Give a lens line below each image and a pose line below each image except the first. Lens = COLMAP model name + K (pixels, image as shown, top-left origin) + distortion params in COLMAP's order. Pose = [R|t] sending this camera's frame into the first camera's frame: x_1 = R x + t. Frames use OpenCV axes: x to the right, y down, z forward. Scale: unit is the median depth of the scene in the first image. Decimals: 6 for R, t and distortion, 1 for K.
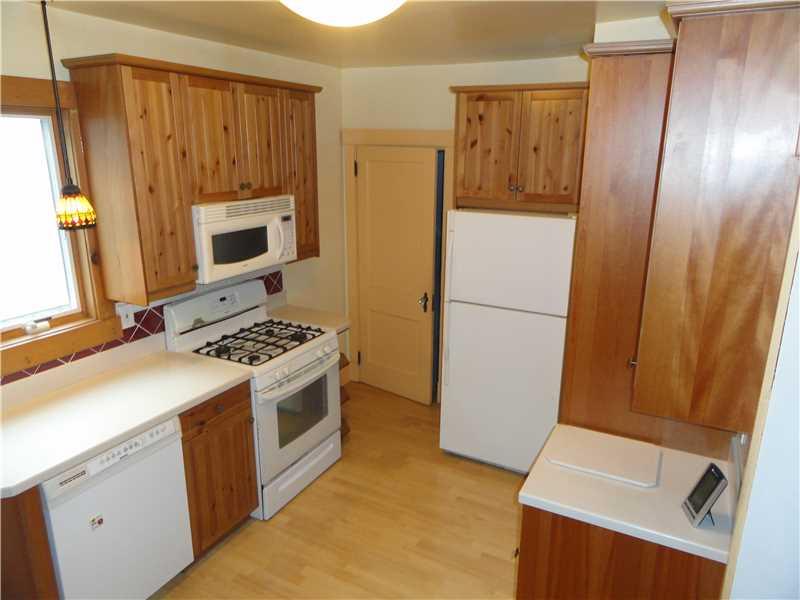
lens RADIAL K [[559.7, 0, 398.9], [0, 559.7, 300.3], [0, 0, 1]] dist [-0.002353, 0.003936]
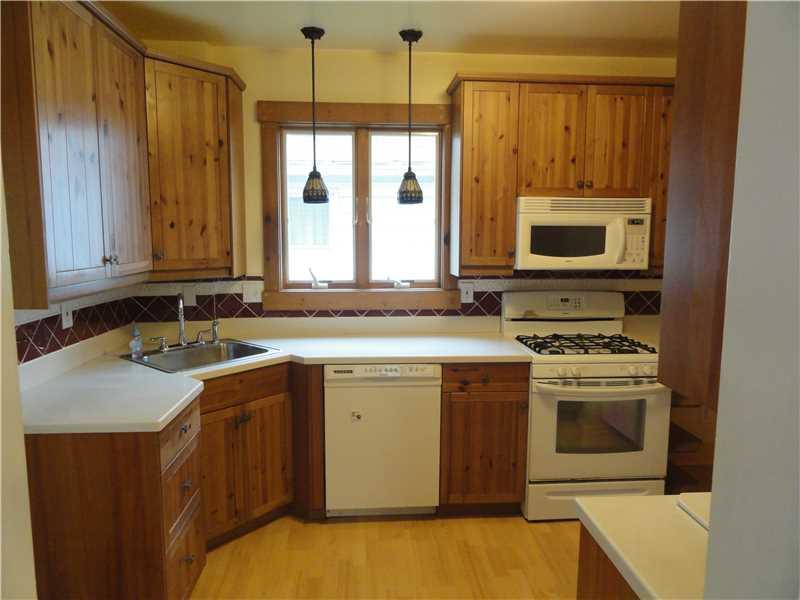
lens RADIAL K [[559.7, 0, 401.1], [0, 559.7, 299.0], [0, 0, 1]] dist [-0.002353, 0.003936]
pose [[0.528264, 0.096423, -0.843587, 0.444480], [-0.226461, 0.973542, -0.030535, 0.108413], [0.818323, 0.207170, 0.536123, 0.242627]]
